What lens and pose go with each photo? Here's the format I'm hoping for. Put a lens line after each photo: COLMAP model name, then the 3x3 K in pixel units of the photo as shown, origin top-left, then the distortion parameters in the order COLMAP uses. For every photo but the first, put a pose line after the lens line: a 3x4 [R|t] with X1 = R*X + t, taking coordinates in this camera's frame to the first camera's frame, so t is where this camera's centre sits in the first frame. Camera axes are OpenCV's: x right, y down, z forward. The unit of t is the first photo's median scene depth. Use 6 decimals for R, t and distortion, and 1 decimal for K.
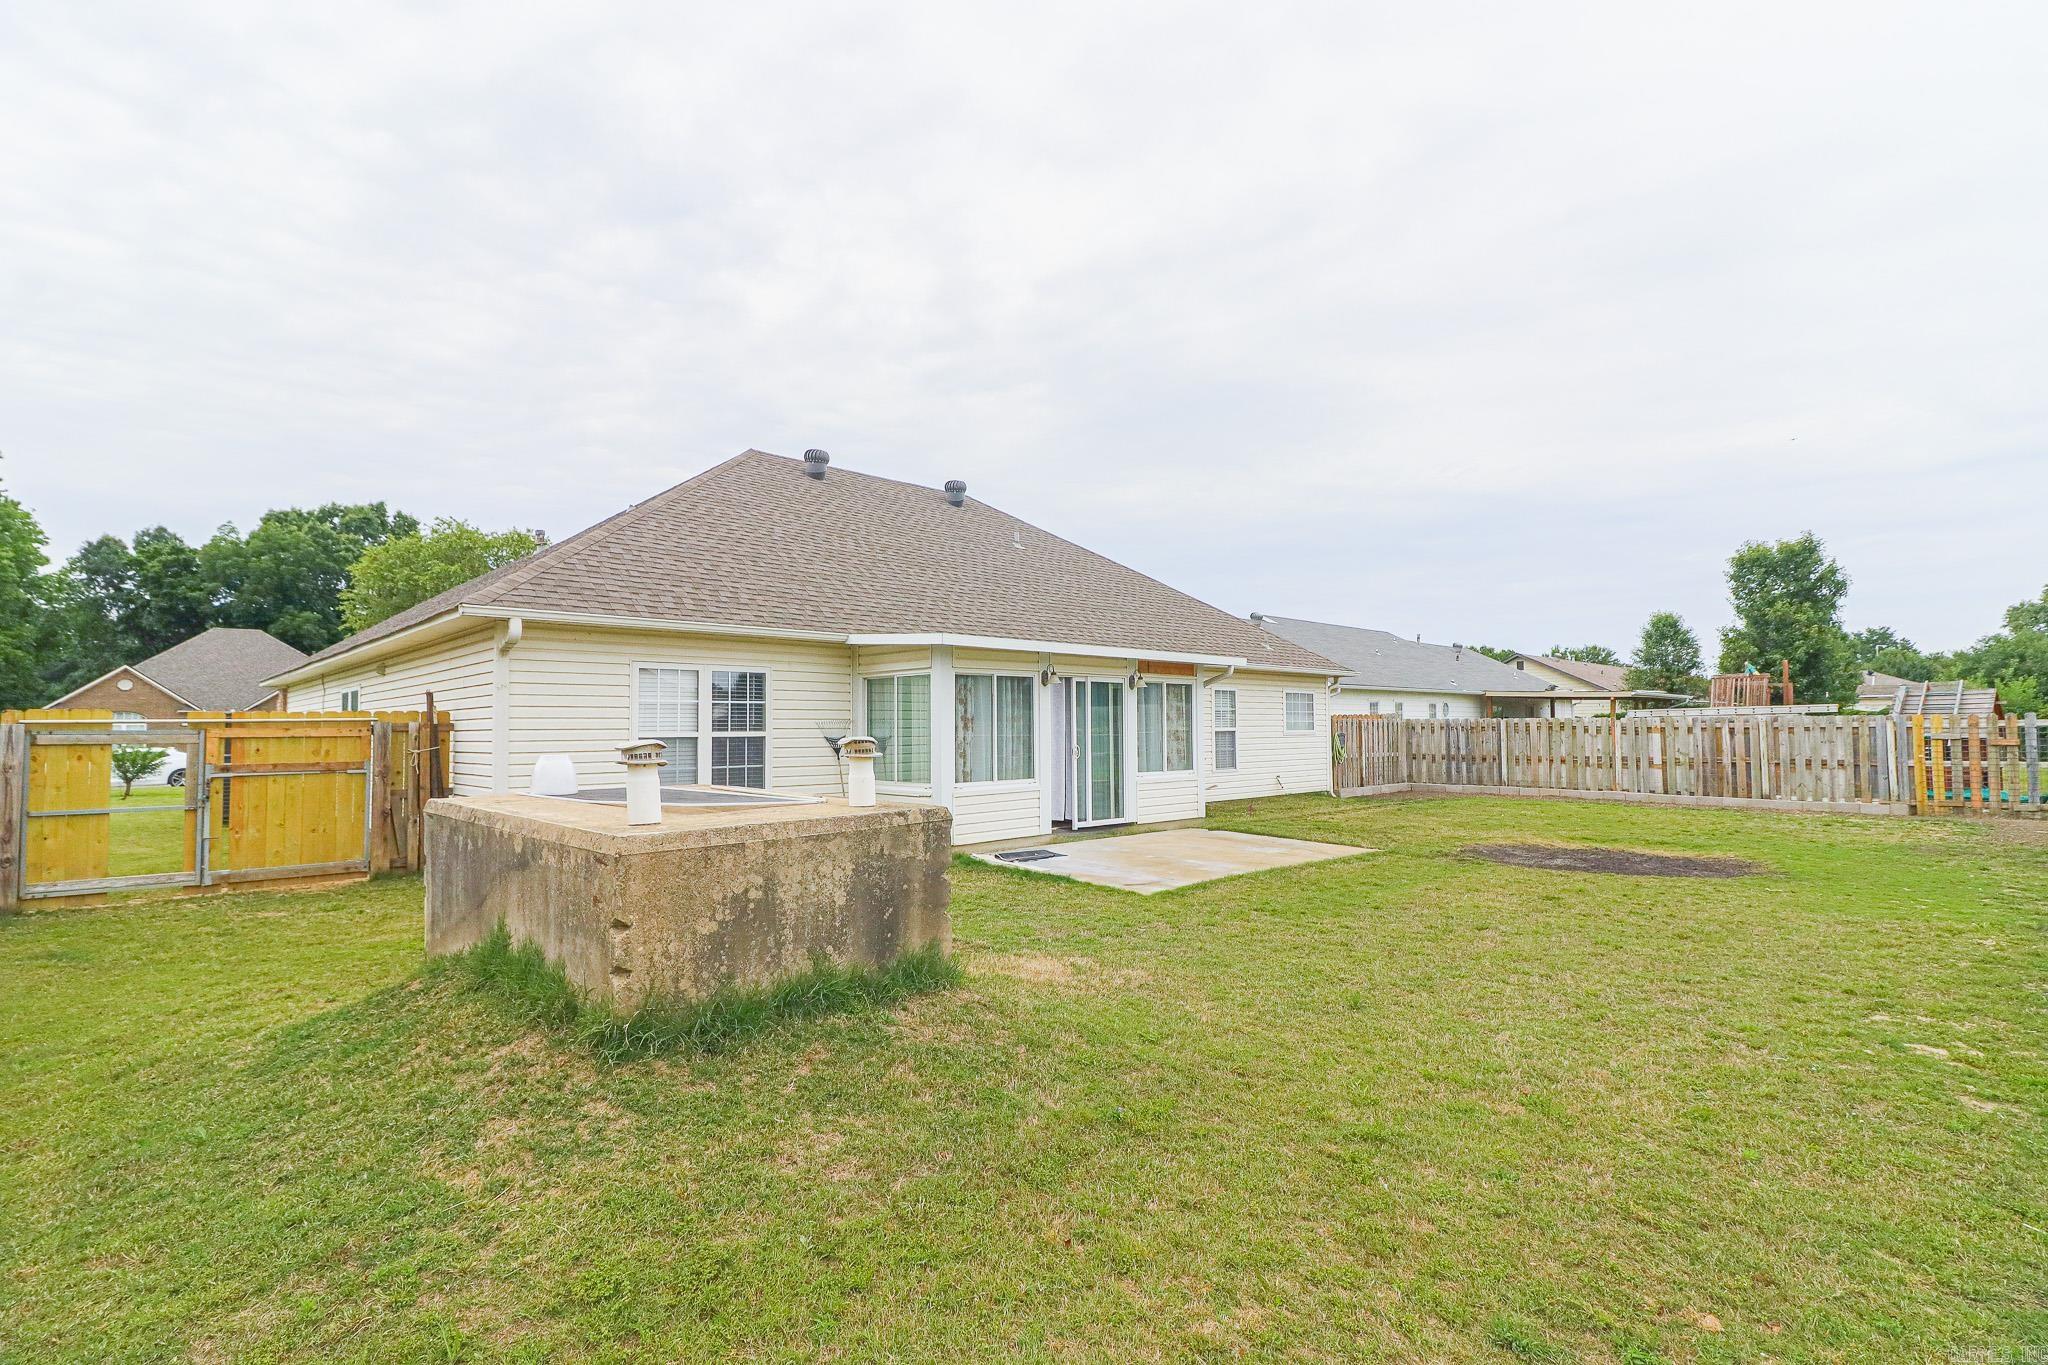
lens RADIAL K [[935.7, 0, 1024.0], [0, 935.7, 682.5], [0, 0, 1]] dist [-0.000368, -0.000071]
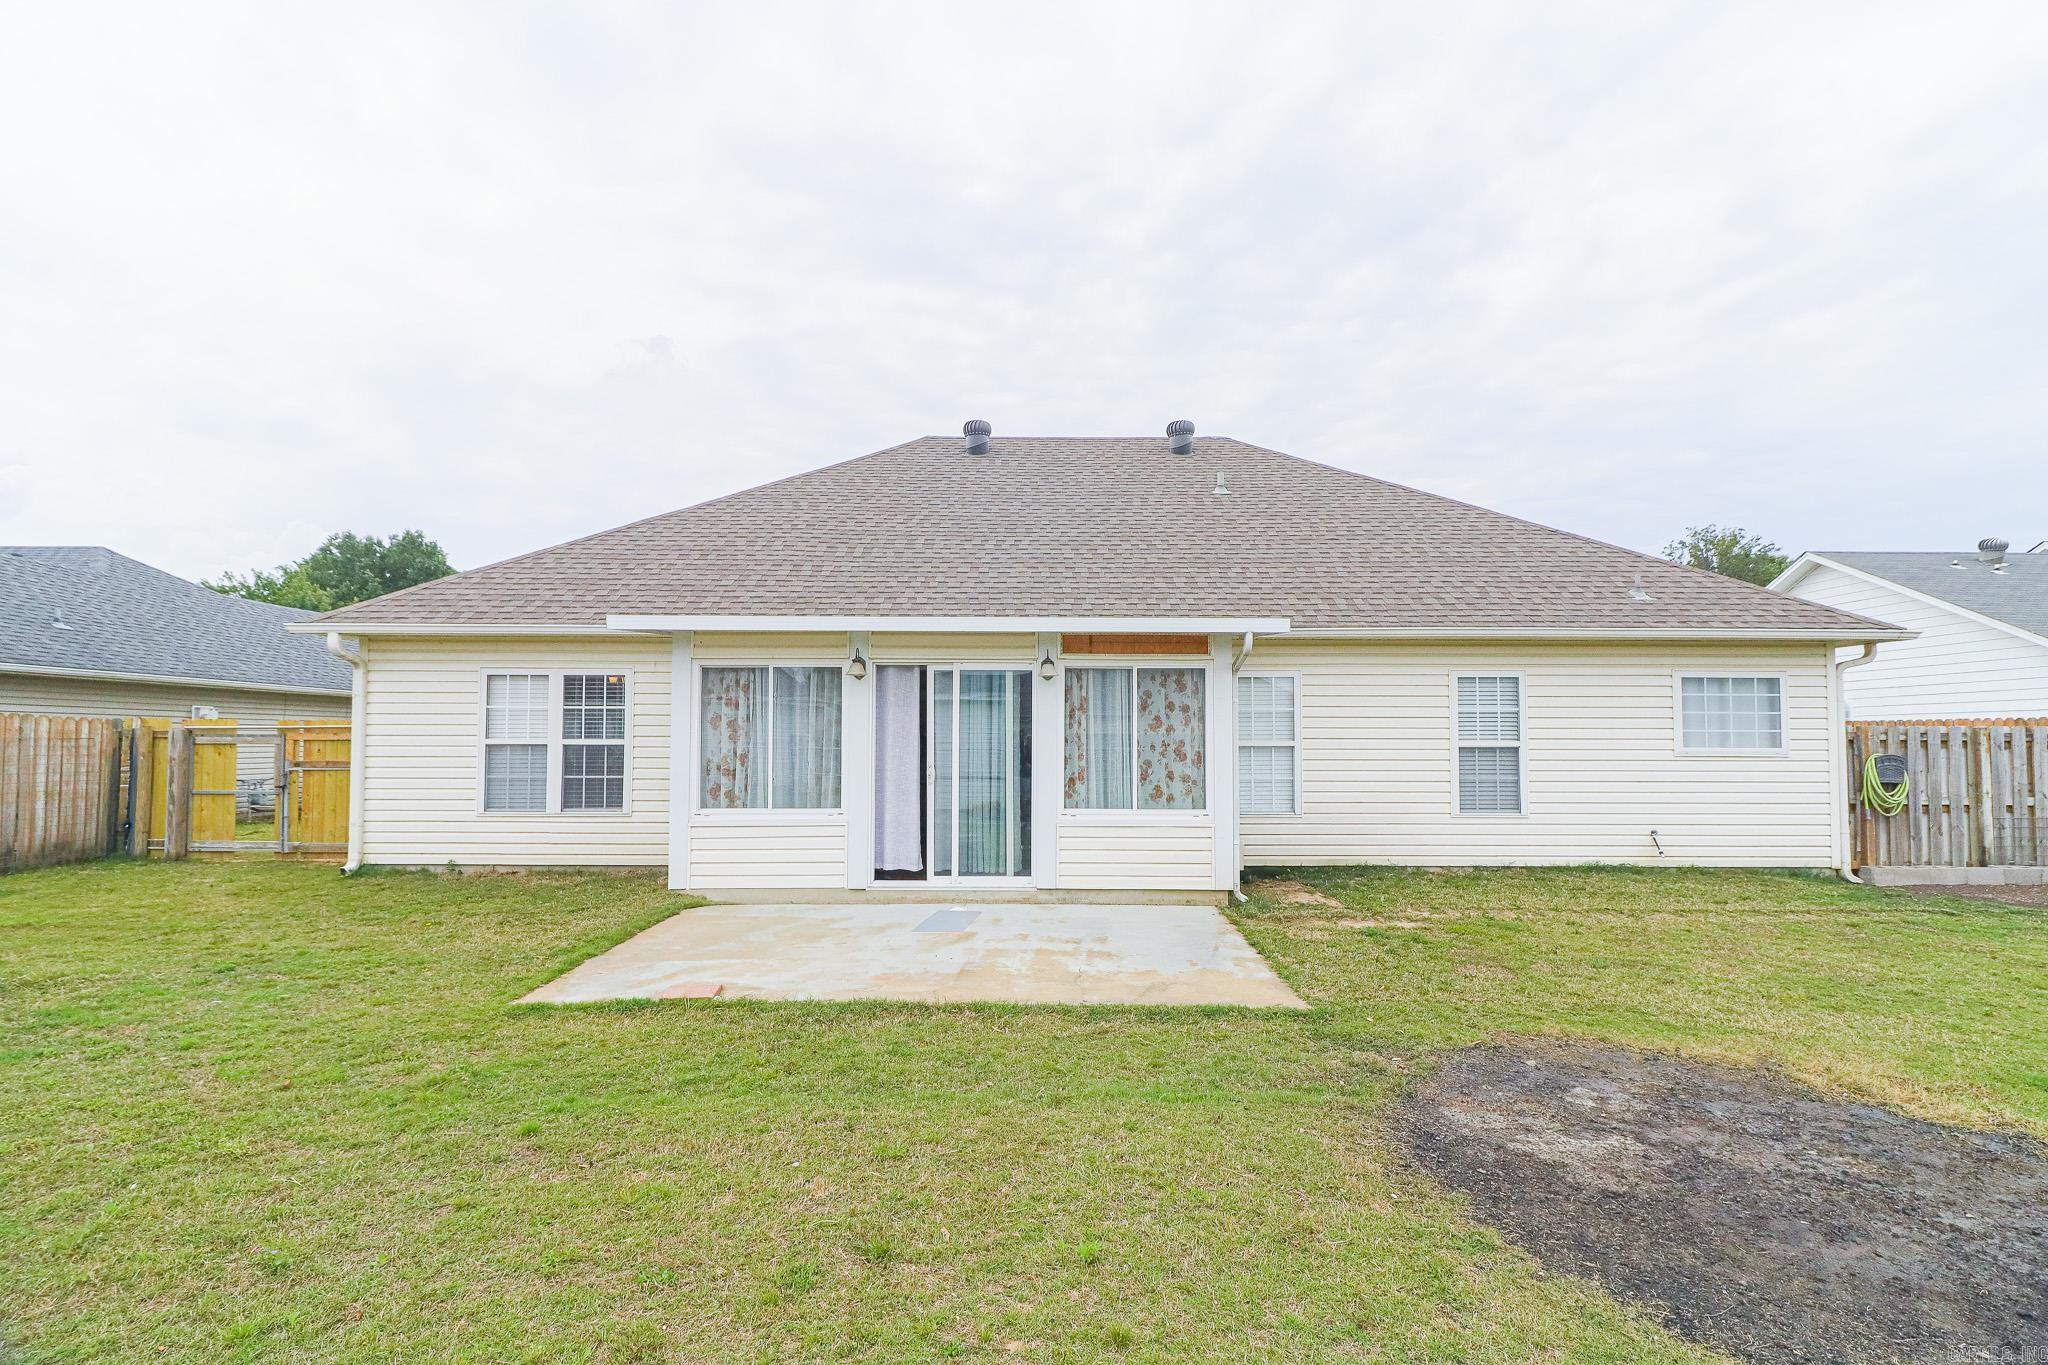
lens RADIAL K [[950.7, 0, 1035.7], [0, 950.7, 674.4], [0, 0, 1]] dist [-0.001828, -0.000330]
pose [[0.735221, -0.038029, -0.676760, 0.568239], [0.026190, 0.999273, -0.027700, 0.022240], [0.677322, 0.002641, 0.735682, 0.517213]]
